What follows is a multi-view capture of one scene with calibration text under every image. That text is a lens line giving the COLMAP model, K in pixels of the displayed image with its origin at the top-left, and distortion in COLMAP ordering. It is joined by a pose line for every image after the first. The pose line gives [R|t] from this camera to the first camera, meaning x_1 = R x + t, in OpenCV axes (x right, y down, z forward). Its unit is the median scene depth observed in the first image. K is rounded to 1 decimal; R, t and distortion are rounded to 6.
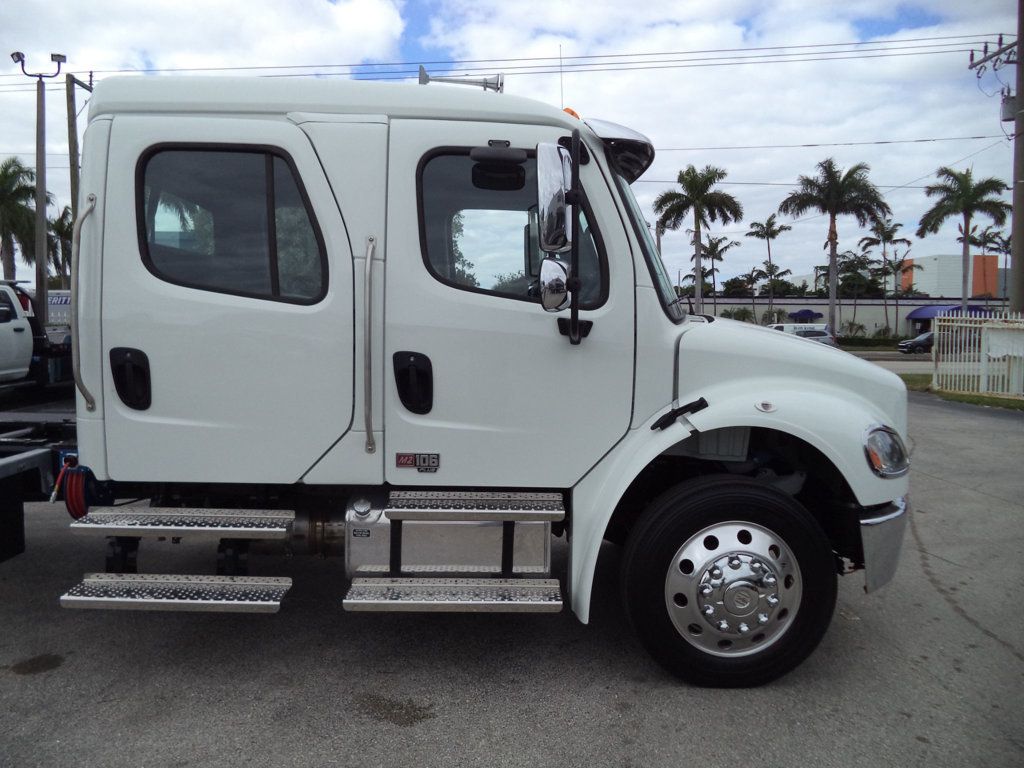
lens RADIAL K [[817.5, 0, 513.1], [0, 817.5, 373.1], [0, 0, 1]] dist [-0.019212, -0.001969]
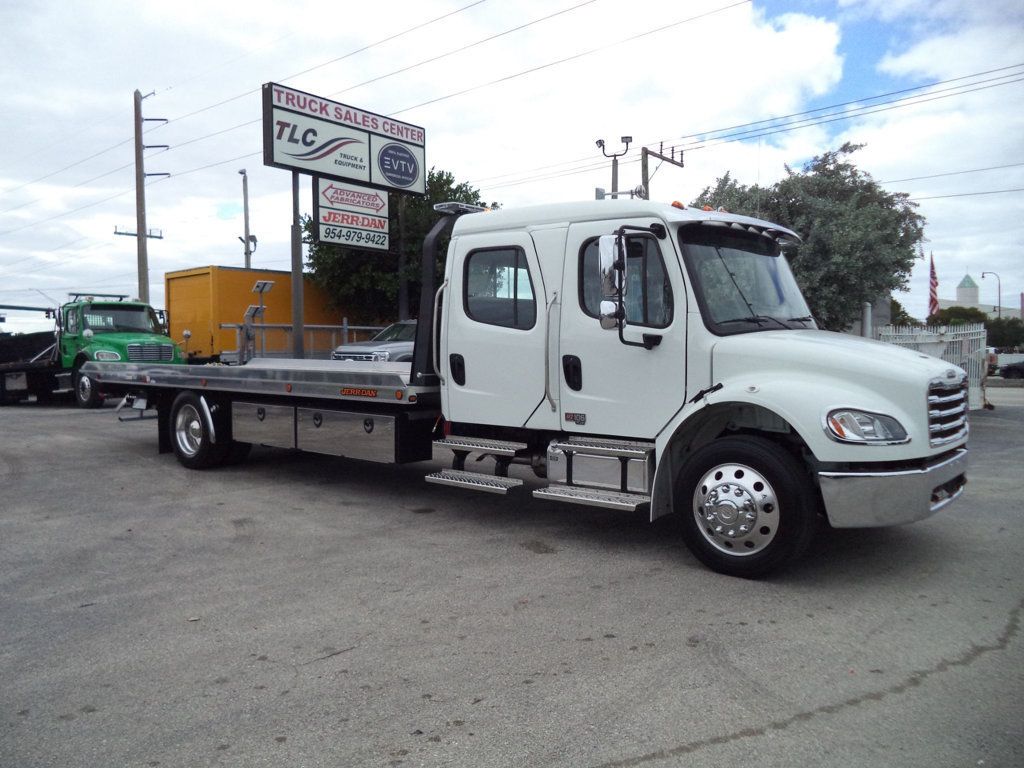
lens RADIAL K [[825.6, 0, 525.5], [0, 825.6, 387.0], [0, 0, 1]] dist [-0.036944, 0.002443]
pose [[0.764611, 0.018310, -0.644232, 0.937608], [-0.030352, 0.999510, -0.007616, 0.058585], [0.643777, 0.025377, 0.764792, -0.422095]]
